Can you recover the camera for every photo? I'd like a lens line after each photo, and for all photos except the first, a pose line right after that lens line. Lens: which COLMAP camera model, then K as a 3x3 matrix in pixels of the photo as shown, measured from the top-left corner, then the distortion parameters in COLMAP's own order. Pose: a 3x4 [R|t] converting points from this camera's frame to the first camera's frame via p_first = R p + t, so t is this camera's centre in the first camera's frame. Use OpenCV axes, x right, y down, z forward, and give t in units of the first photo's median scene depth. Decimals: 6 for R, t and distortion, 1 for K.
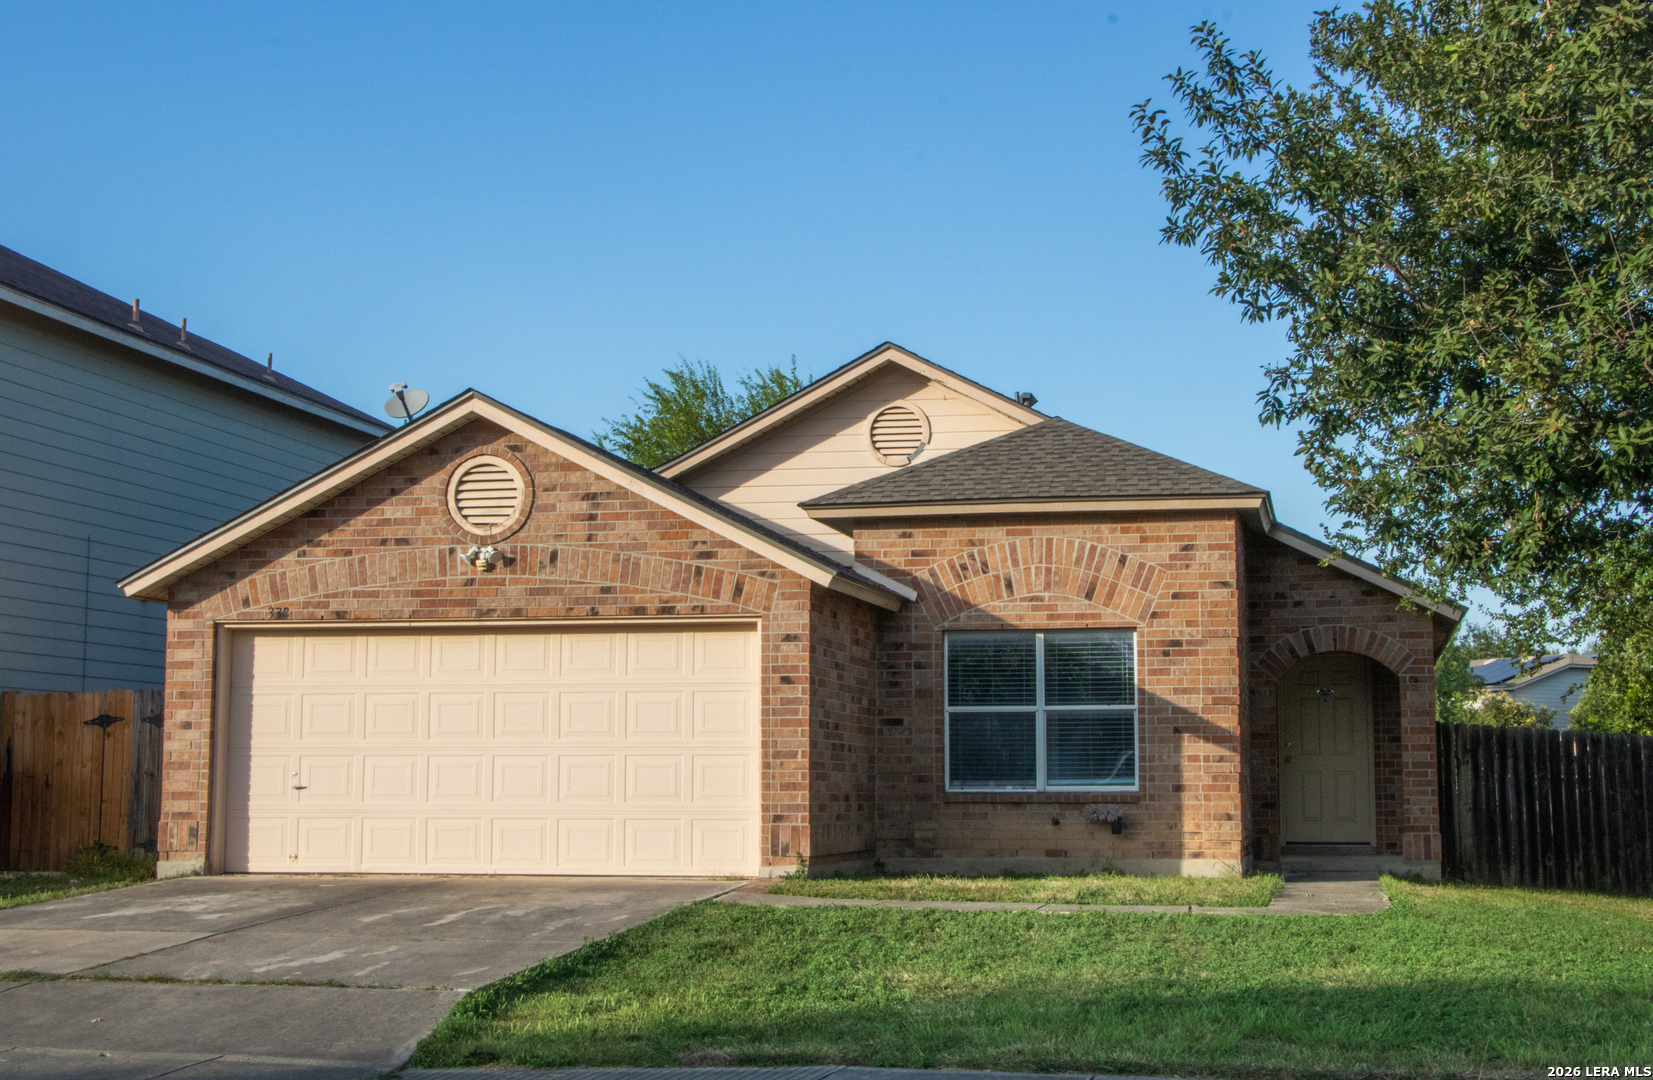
lens RADIAL K [[2352.9, 0, 876.0], [0, 2352.9, 534.9], [0, 0, 1]] dist [0.054551, 0.000000]
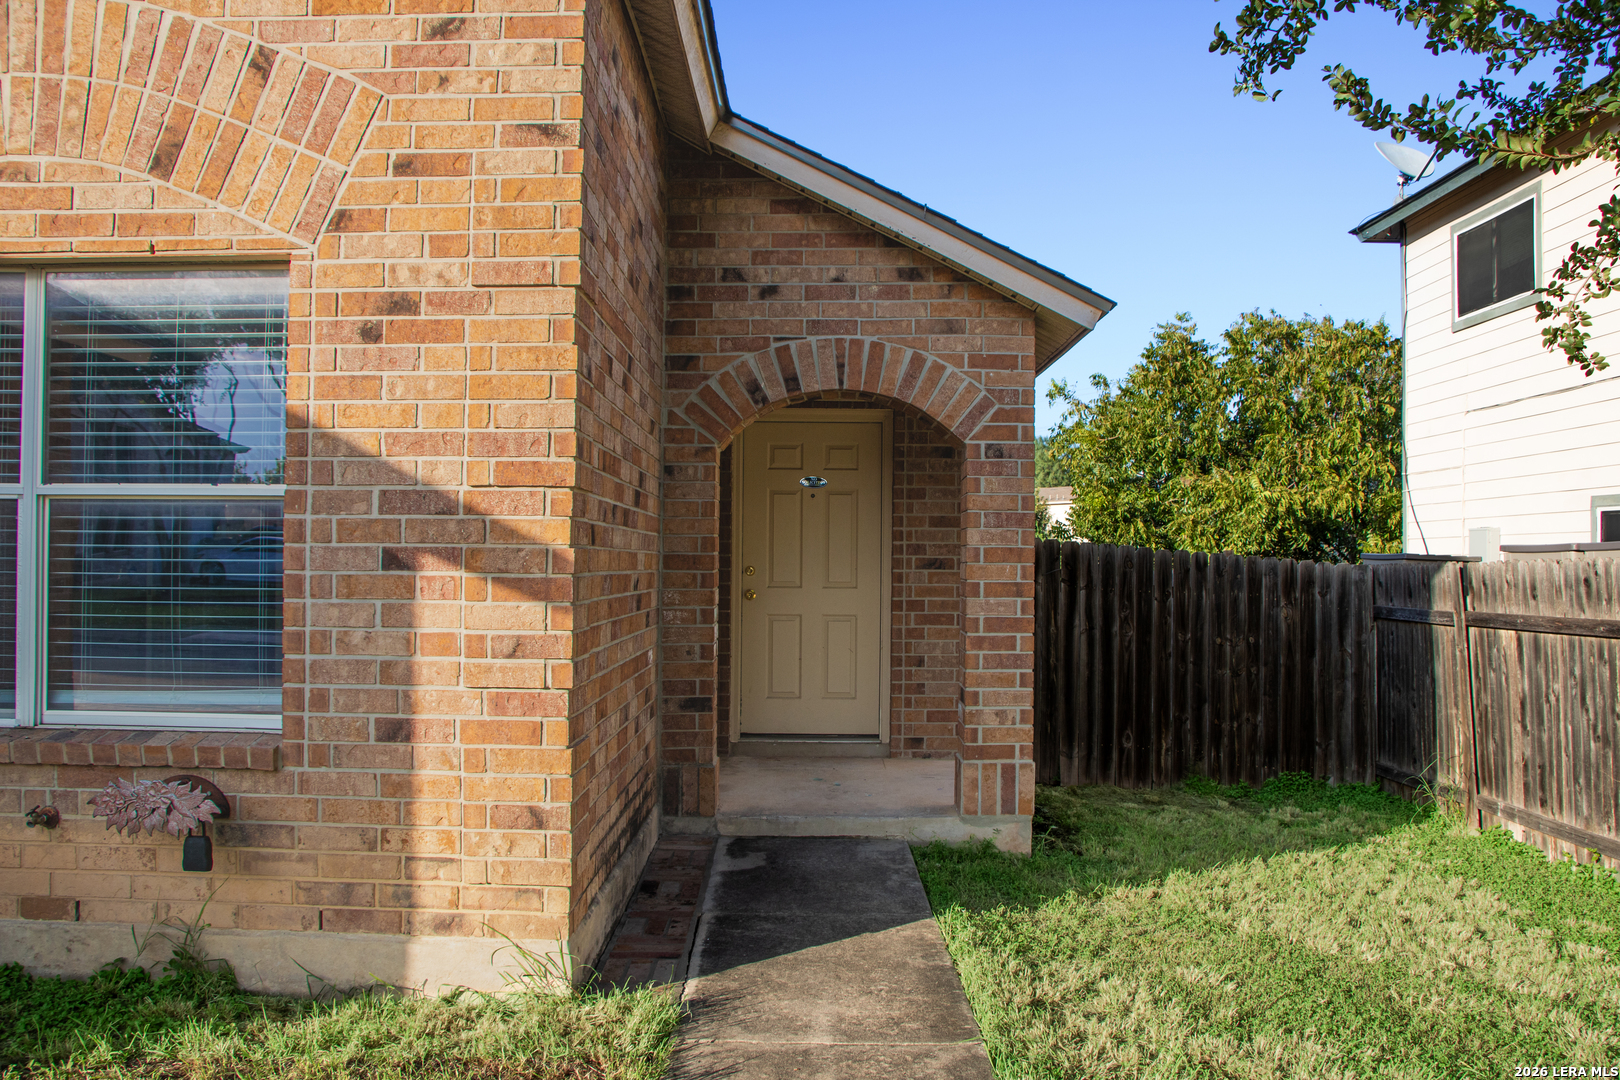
lens RADIAL K [[1346.2, 0, 837.8], [0, 1346.2, 552.3], [0, 0, 1]] dist [-0.151246, 0.114173]
pose [[0.976570, 0.011943, 0.214867, 0.148143], [-0.033752, 0.994602, 0.098120, 0.060714], [-0.212535, -0.103073, 0.971702, 0.797302]]
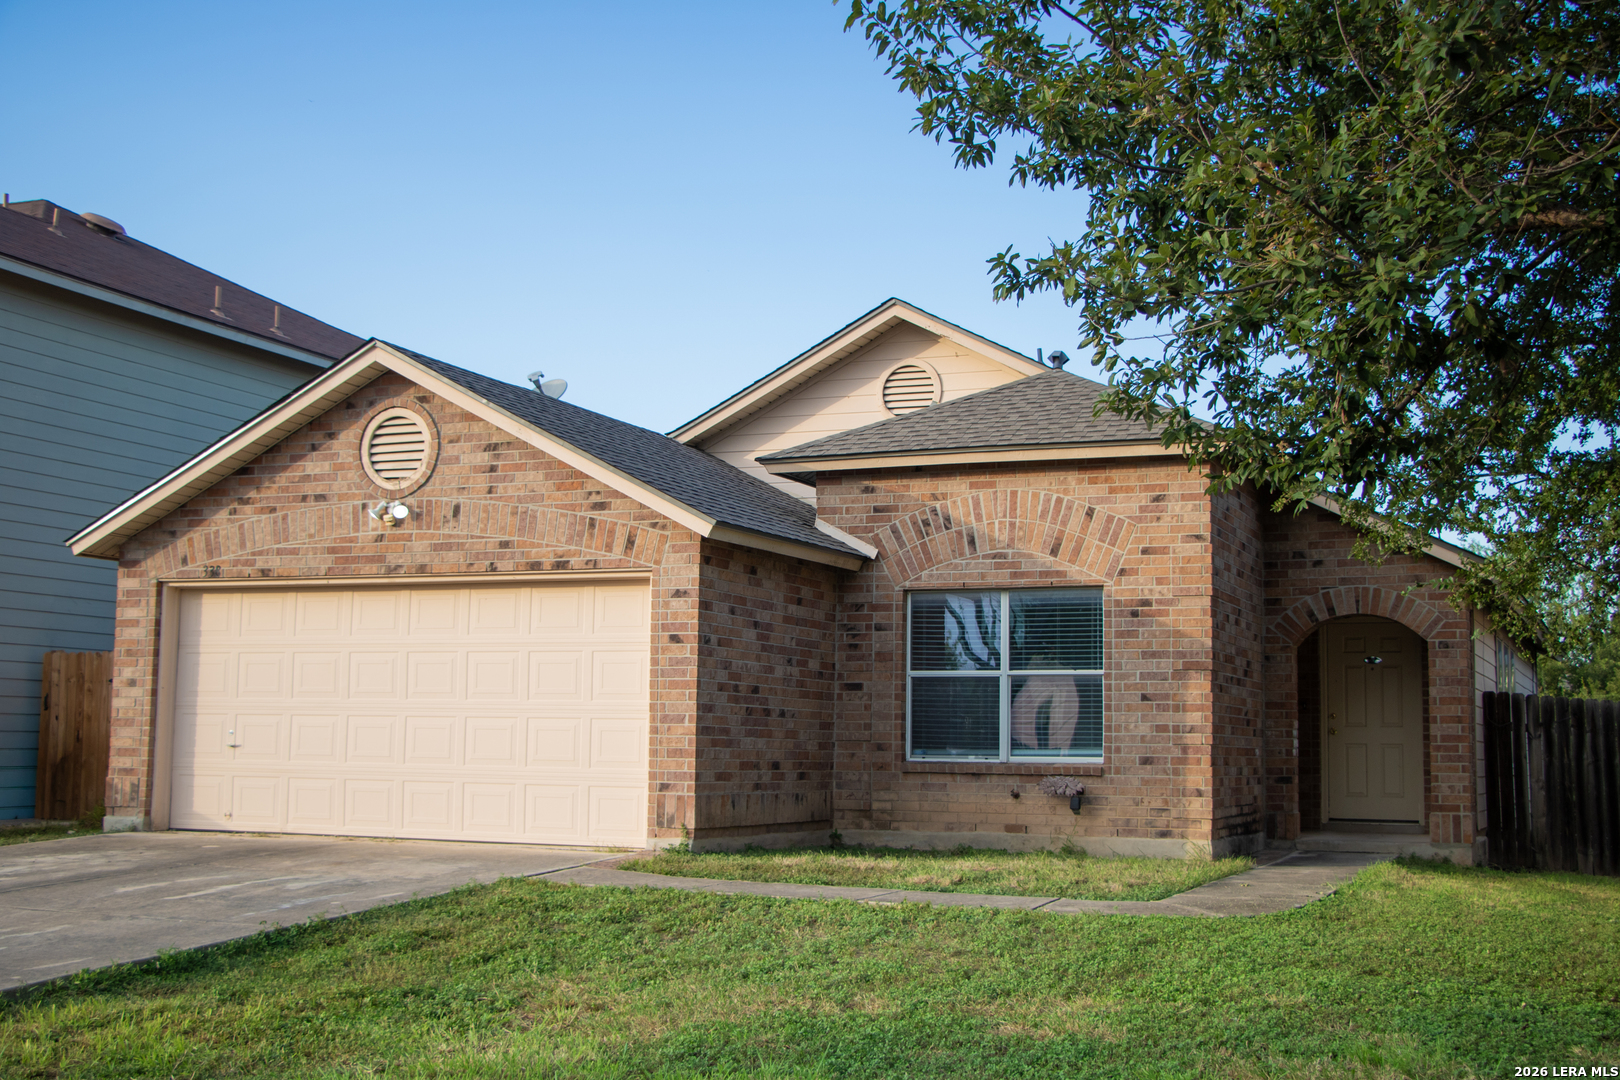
lens RADIAL K [[1954.0, 0, 806.0], [0, 1954.0, 556.3], [0, 0, 1]] dist [0.000686, 0.000000]
pose [[0.978942, -0.005722, -0.204056, 0.153088], [0.007330, 0.999948, 0.007124, 0.021595], [0.204005, -0.008470, 0.978933, 0.229624]]
